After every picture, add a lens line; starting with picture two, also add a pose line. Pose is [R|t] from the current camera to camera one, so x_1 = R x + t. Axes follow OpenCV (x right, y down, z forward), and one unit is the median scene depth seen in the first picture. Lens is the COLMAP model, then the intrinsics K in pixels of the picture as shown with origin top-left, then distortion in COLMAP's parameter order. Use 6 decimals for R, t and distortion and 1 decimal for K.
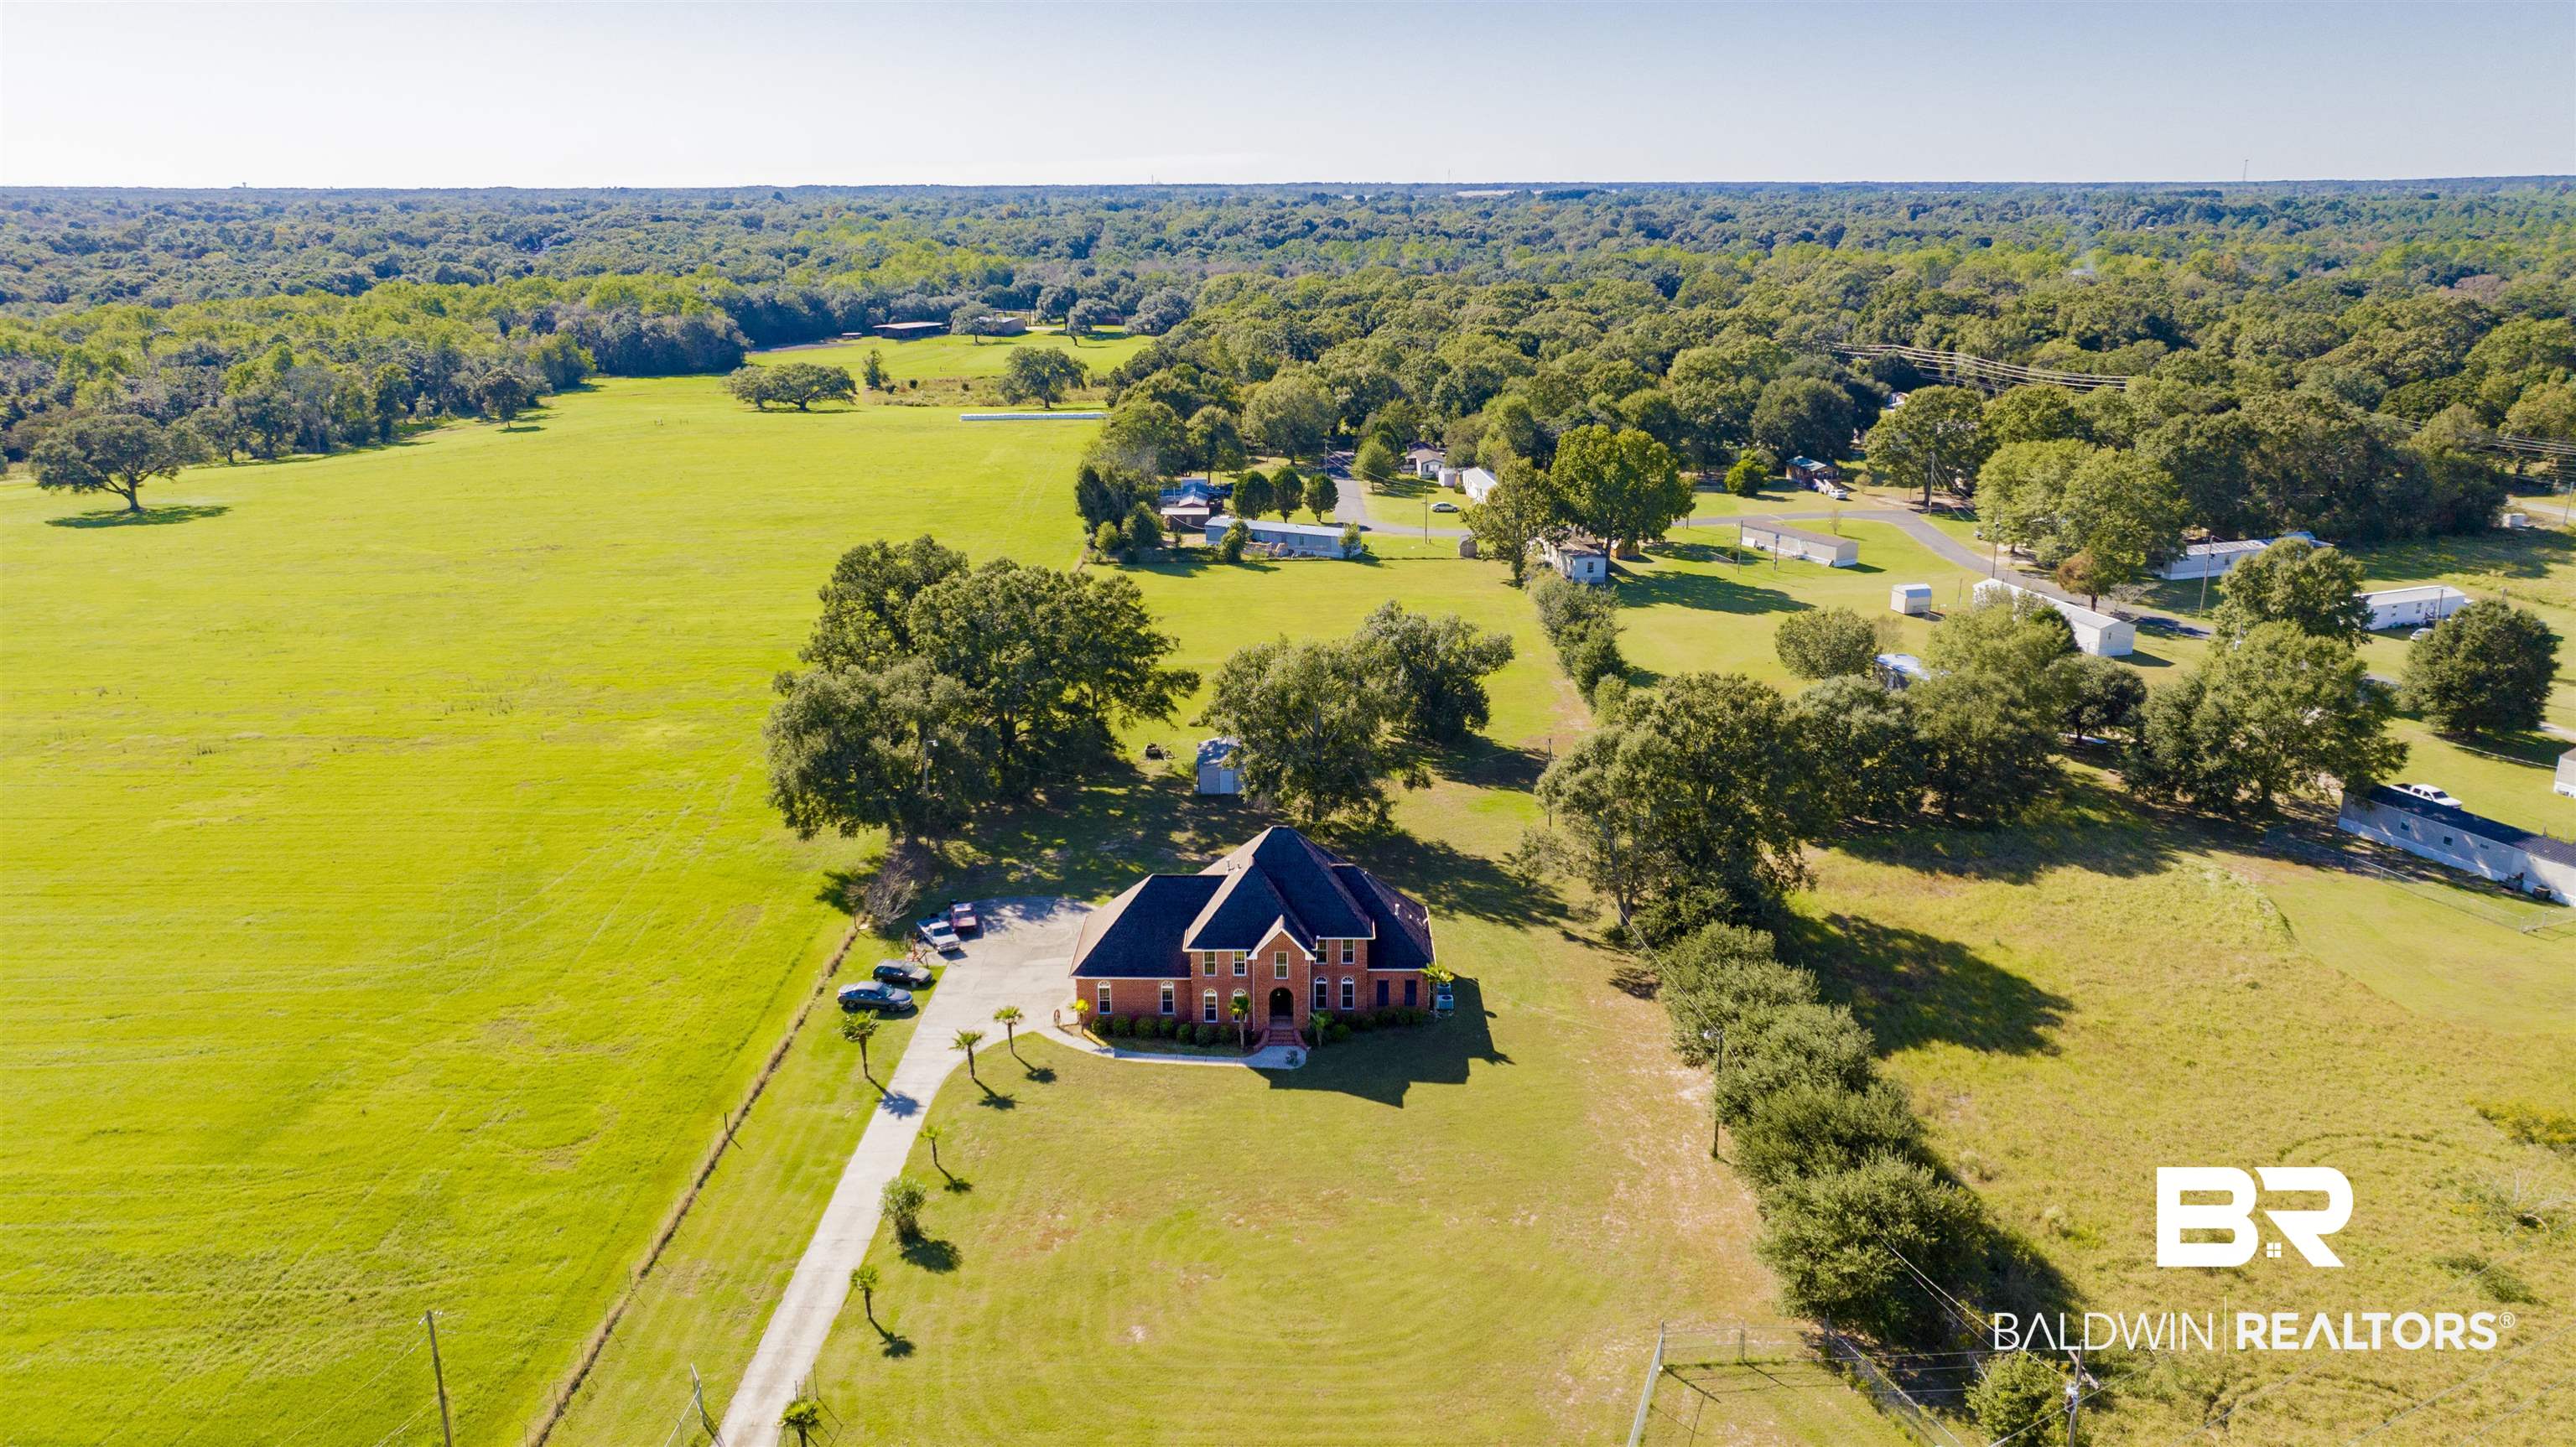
lens RADIAL K [[1843.7, 0, 1288.0], [0, 1843.7, 723.5], [0, 0, 1]] dist [-0.032996, 0.054019]
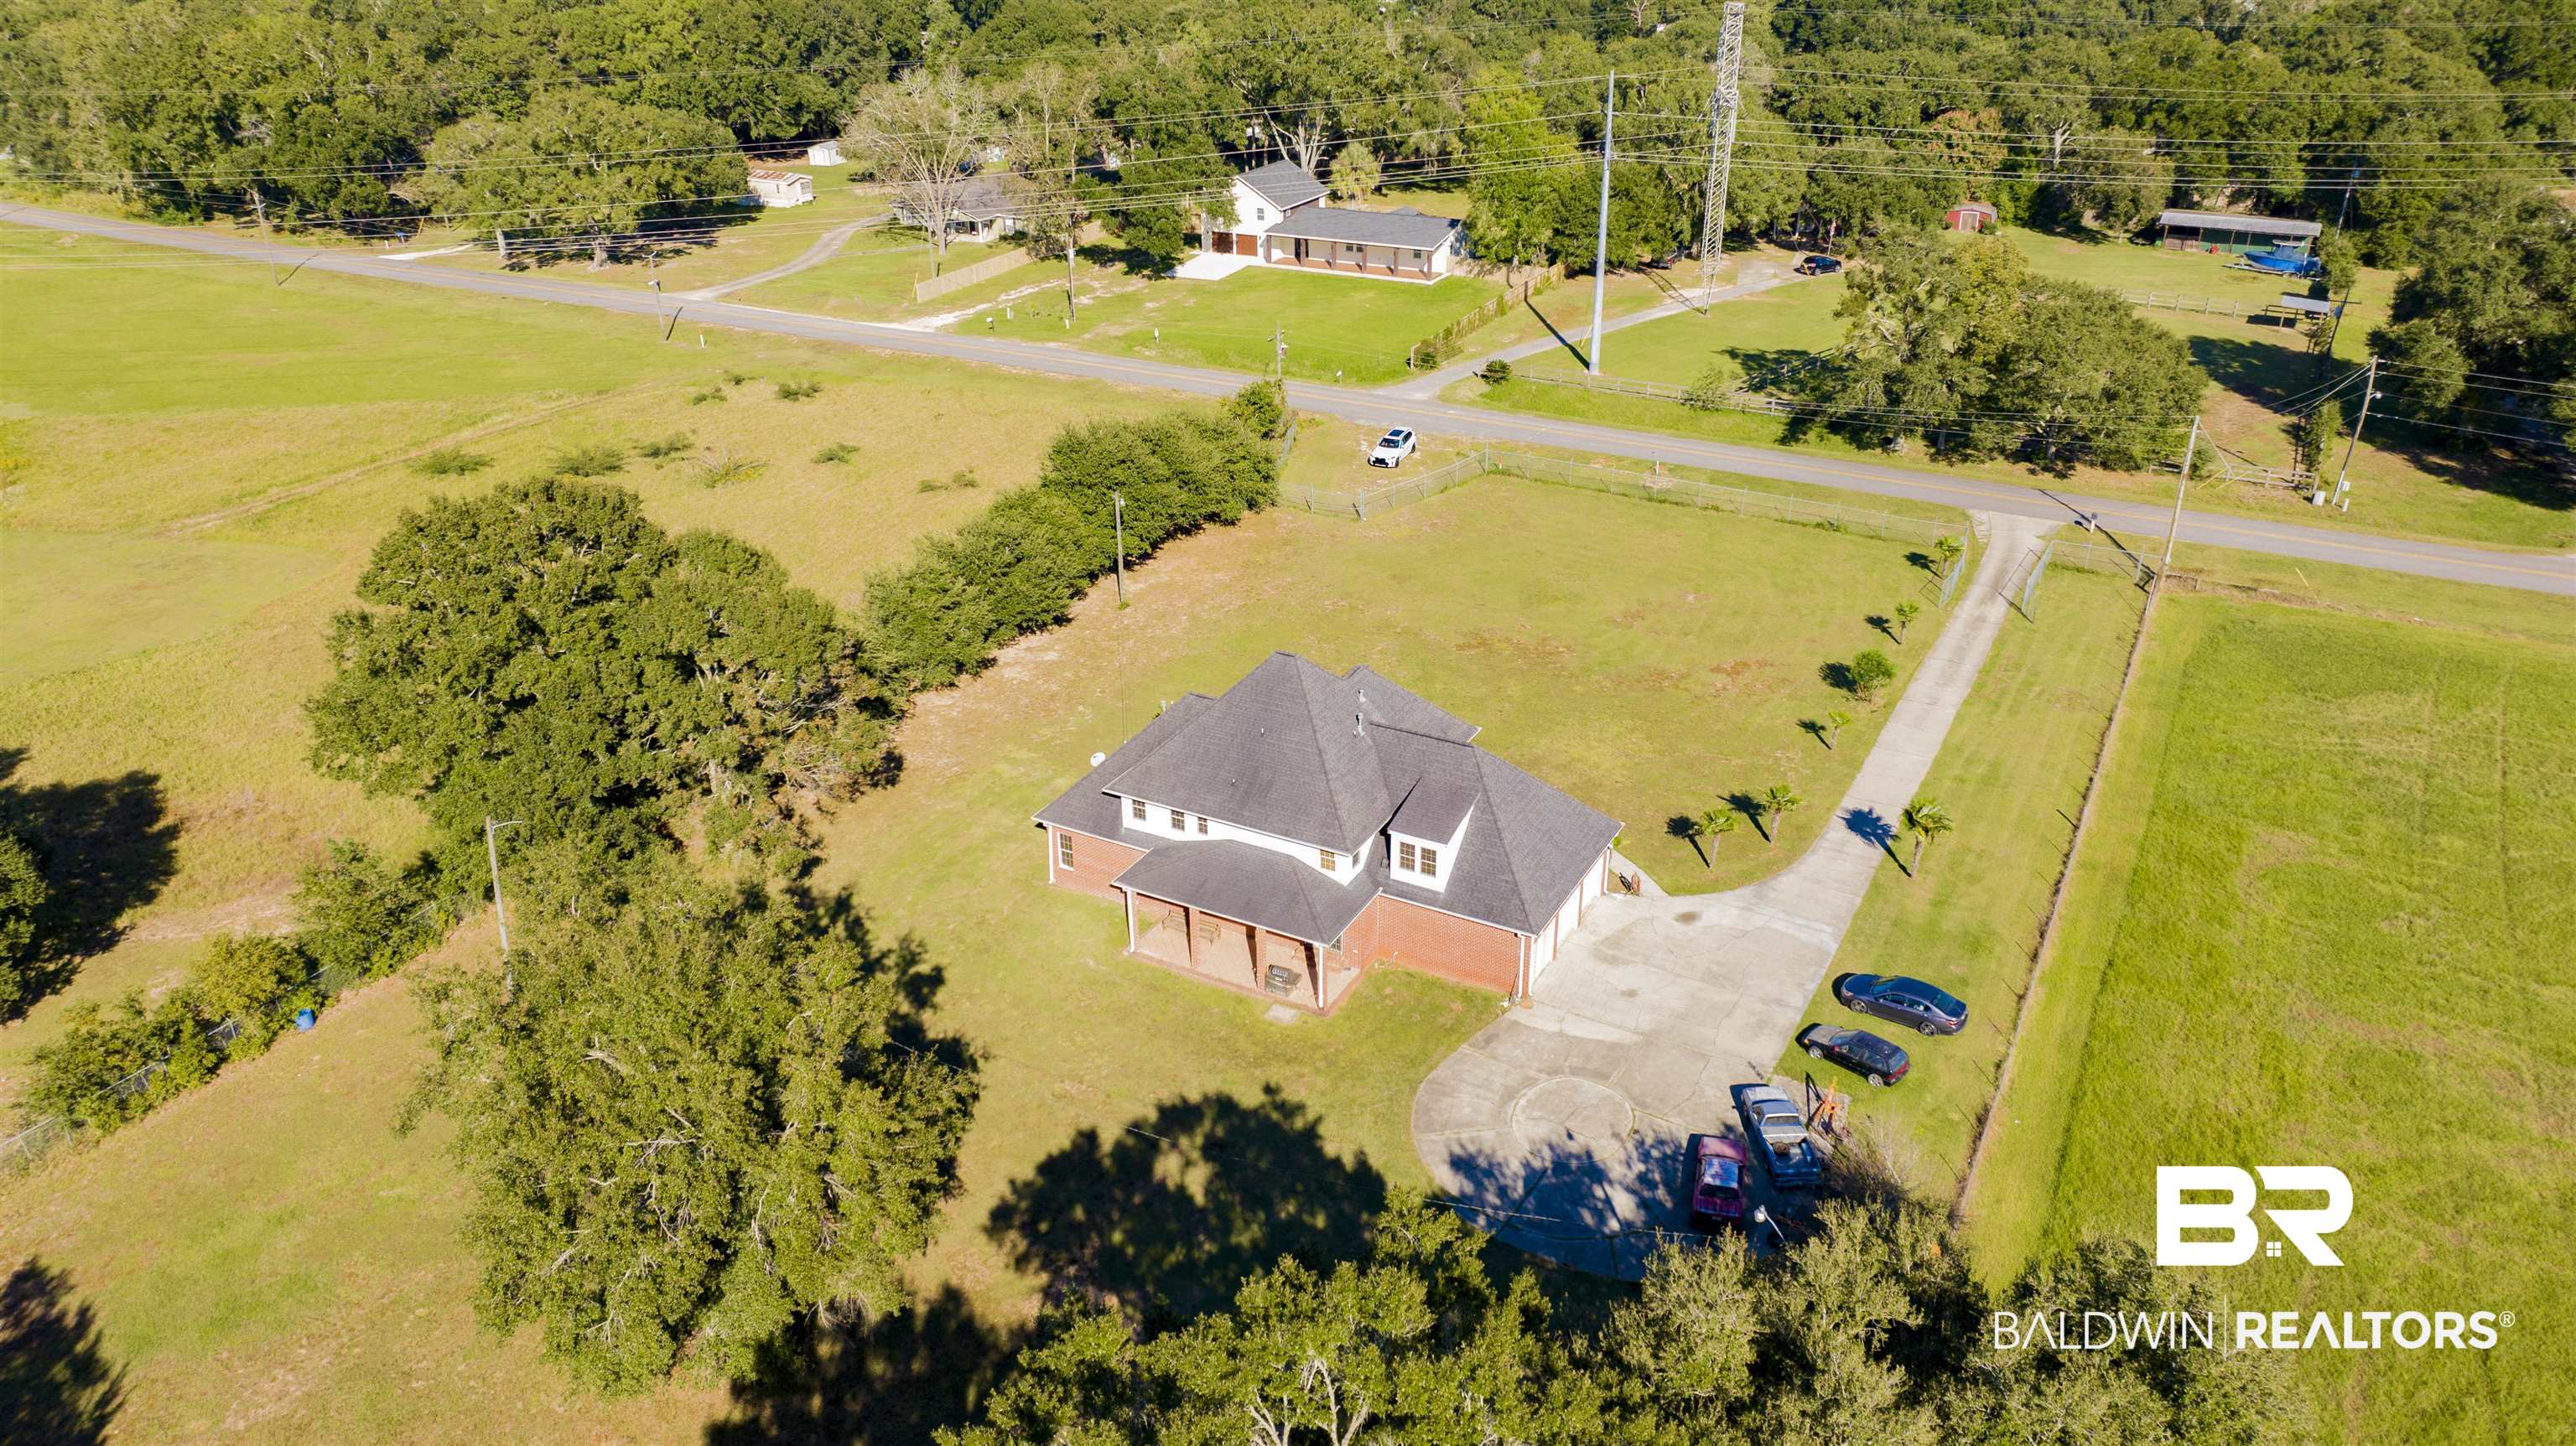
lens RADIAL K [[1810.4, 0, 1288.0], [0, 1810.4, 723.0], [0, 0, 1]] dist [-0.024353, 0.037631]
pose [[-0.880395, -0.199789, 0.430103, -0.224500], [0.147344, 0.746811, 0.648508, -0.268653], [-0.450771, 0.634317, -0.628051, 1.116841]]
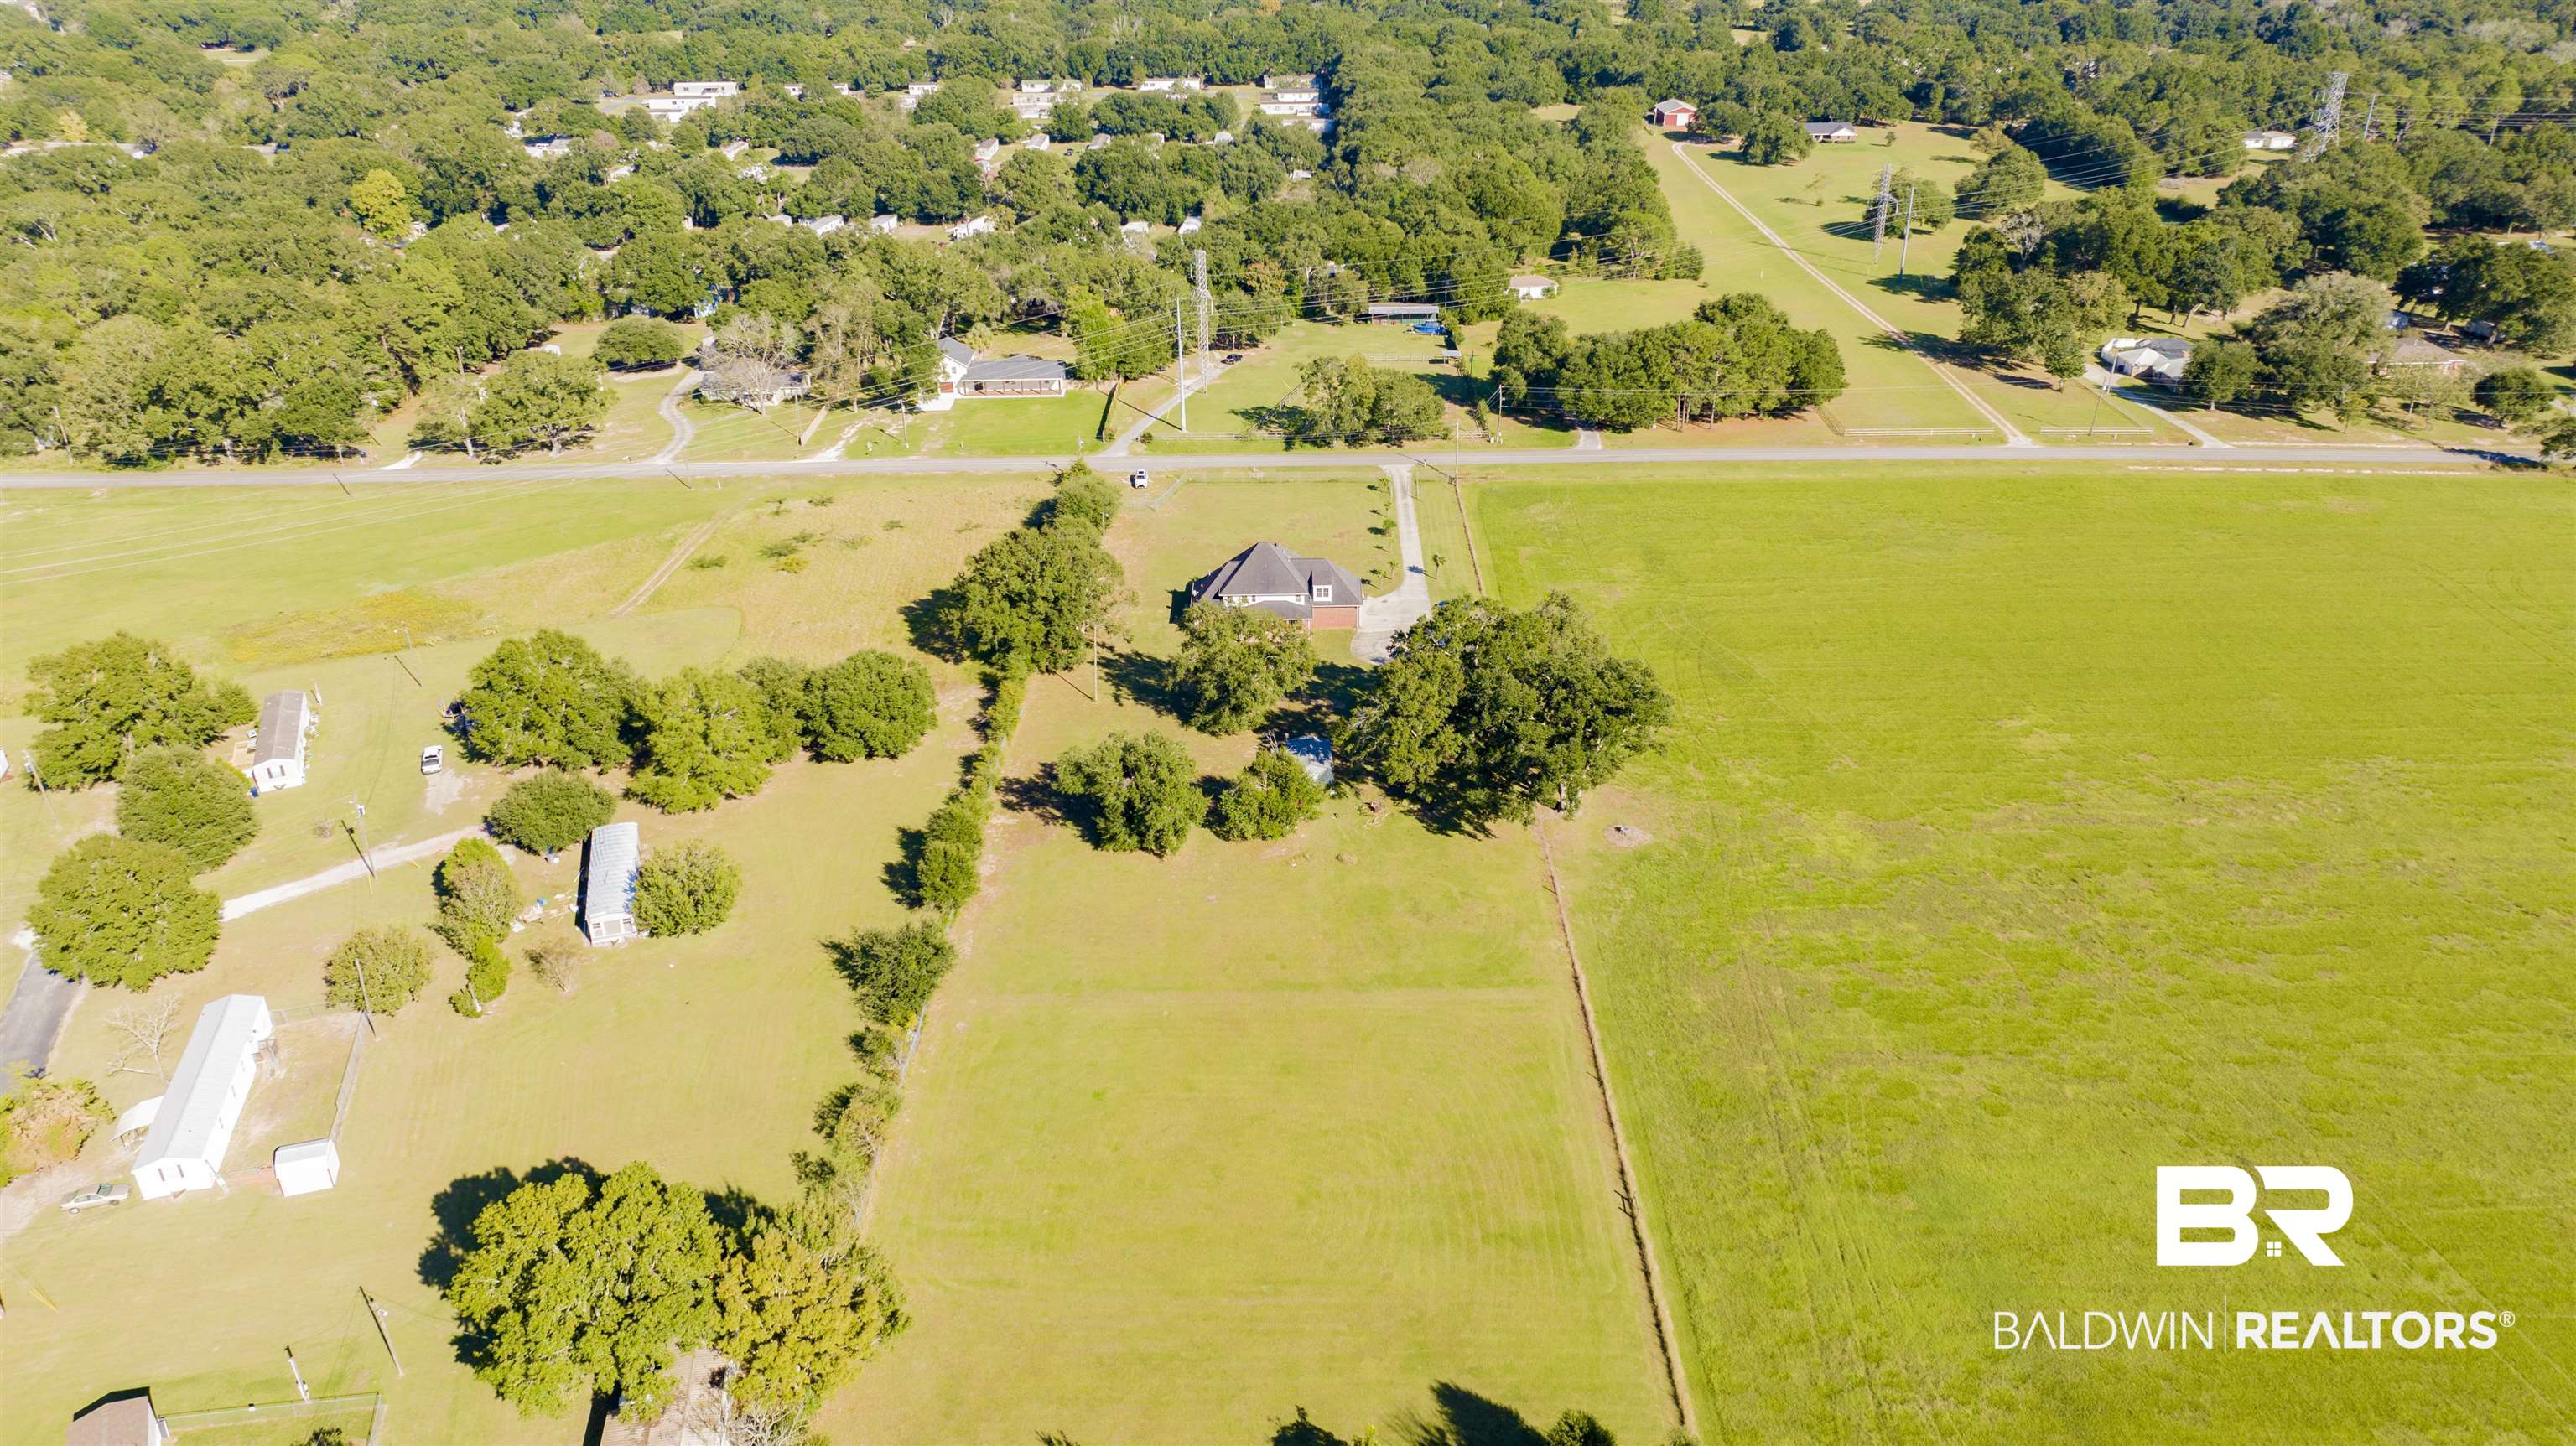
lens RADIAL K [[1843.6, 0, 1288.0], [0, 1843.6, 723.0], [0, 0, 1]] dist [-0.032996, 0.054019]
pose [[-0.999757, 0.020568, -0.007880, -0.007533], [0.009642, 0.730361, 0.682994, -0.964752], [0.019804, 0.682752, -0.730382, 2.104998]]
